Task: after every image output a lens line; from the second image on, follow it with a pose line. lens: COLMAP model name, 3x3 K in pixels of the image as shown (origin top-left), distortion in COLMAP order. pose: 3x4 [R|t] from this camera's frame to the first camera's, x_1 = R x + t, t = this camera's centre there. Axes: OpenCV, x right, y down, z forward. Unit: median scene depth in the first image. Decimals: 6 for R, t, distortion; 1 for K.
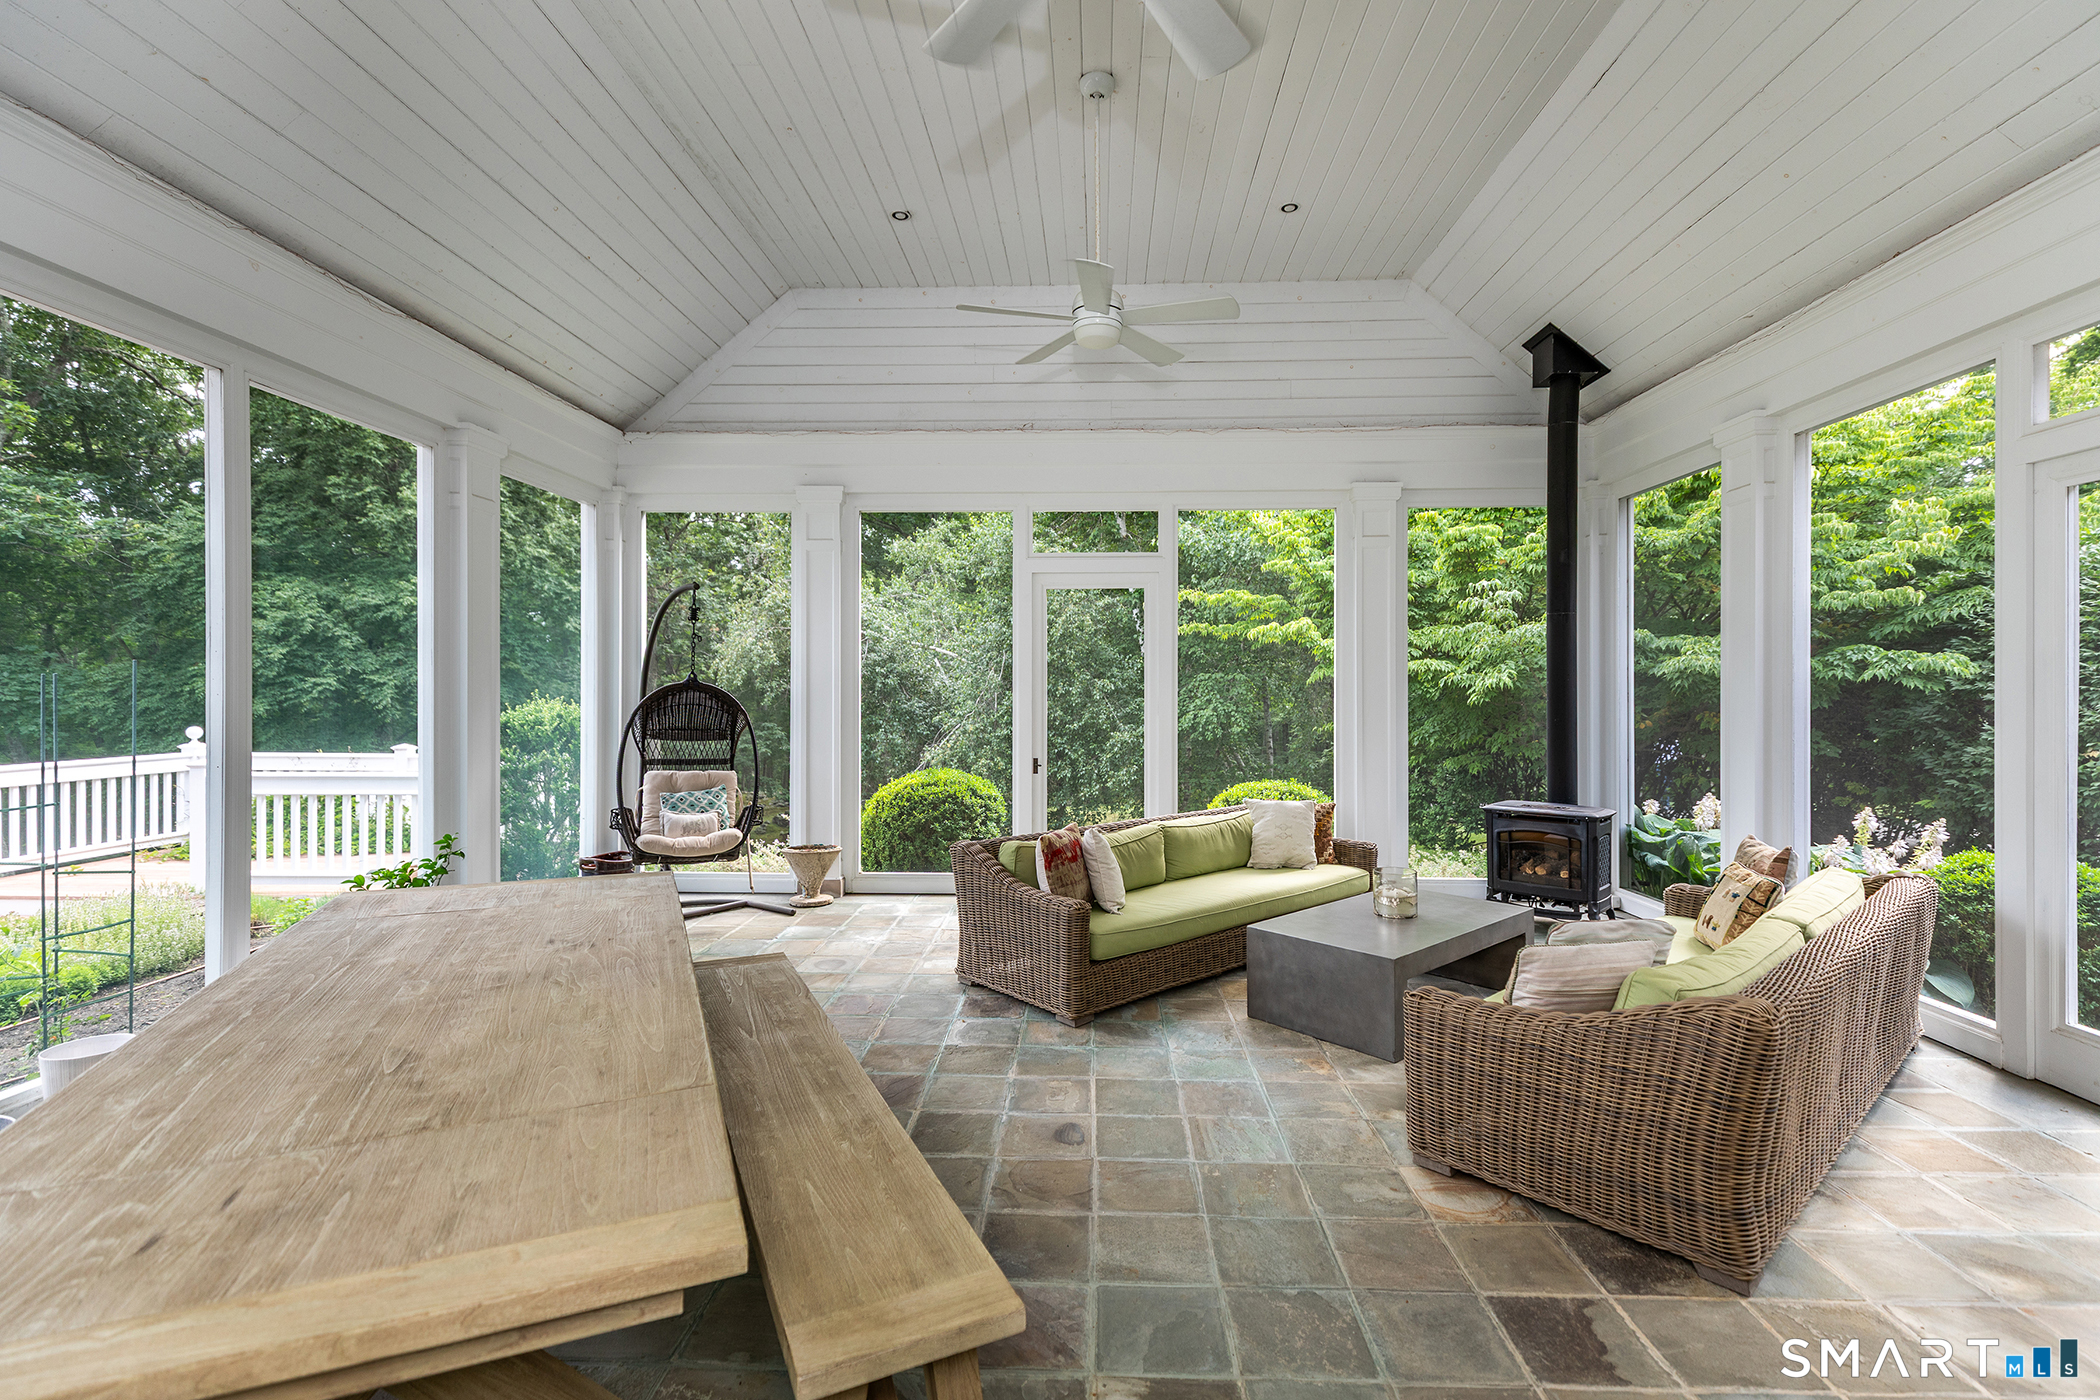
lens RADIAL K [[948.6, 0, 1067.4], [0, 948.6, 691.7], [0, 0, 1]] dist [0.003649, 0.000258]
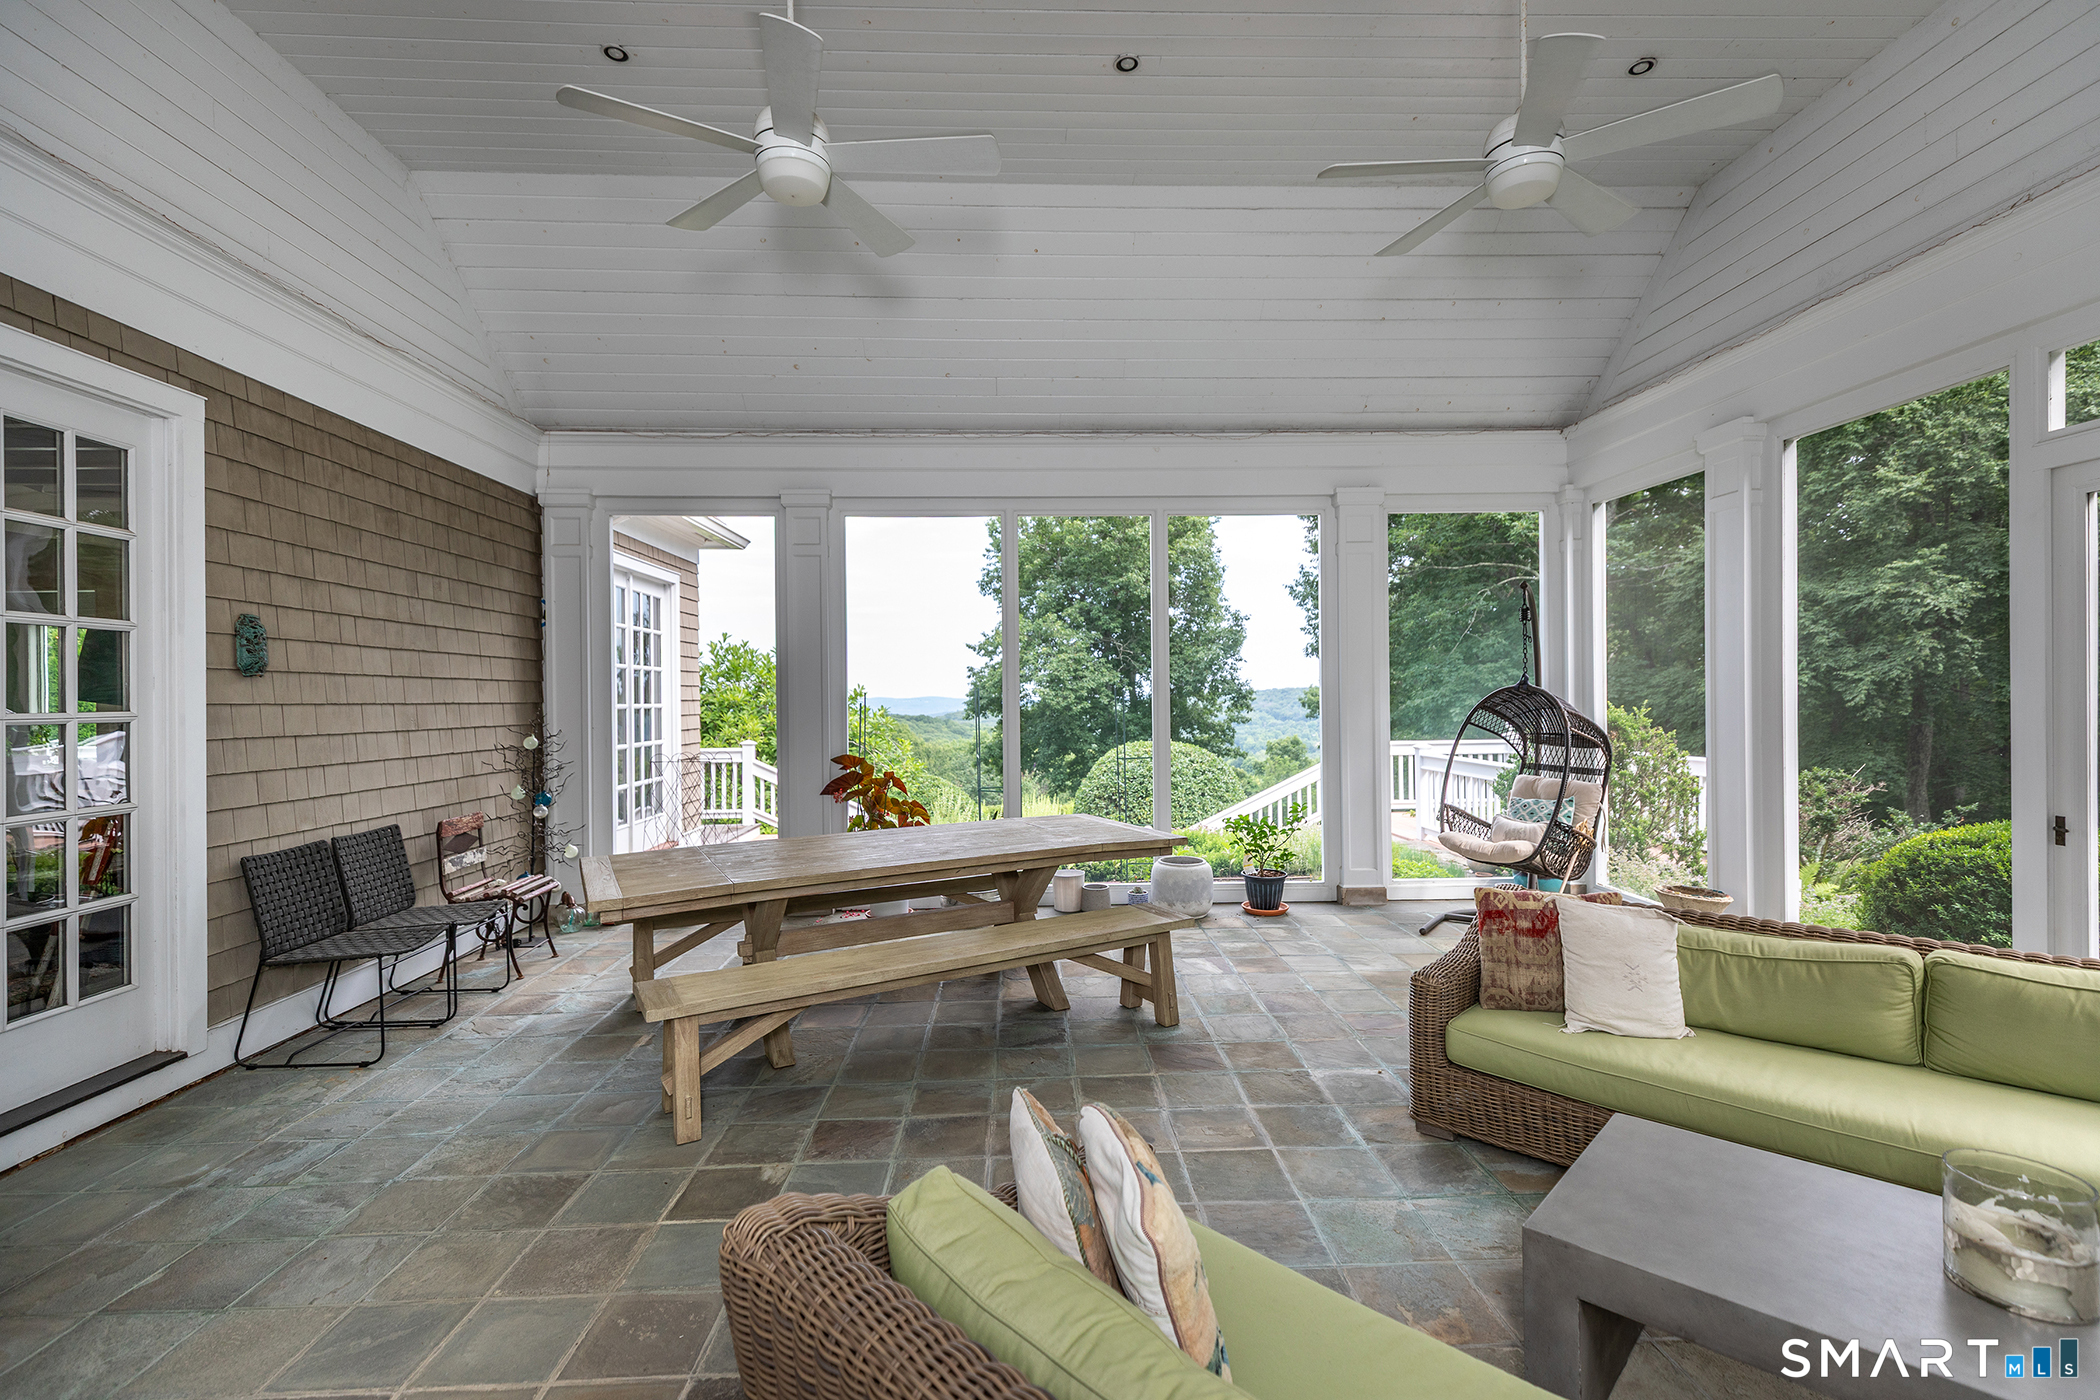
lens RADIAL K [[948.6, 0, 1061.4], [0, 948.6, 702.1], [0, 0, 1]] dist [0.003649, 0.000258]
pose [[0.056719, 0.005737, -0.998374, 0.484586], [0.010957, 0.999920, 0.006368, -0.003735], [0.998330, -0.011300, 0.056652, 0.423257]]
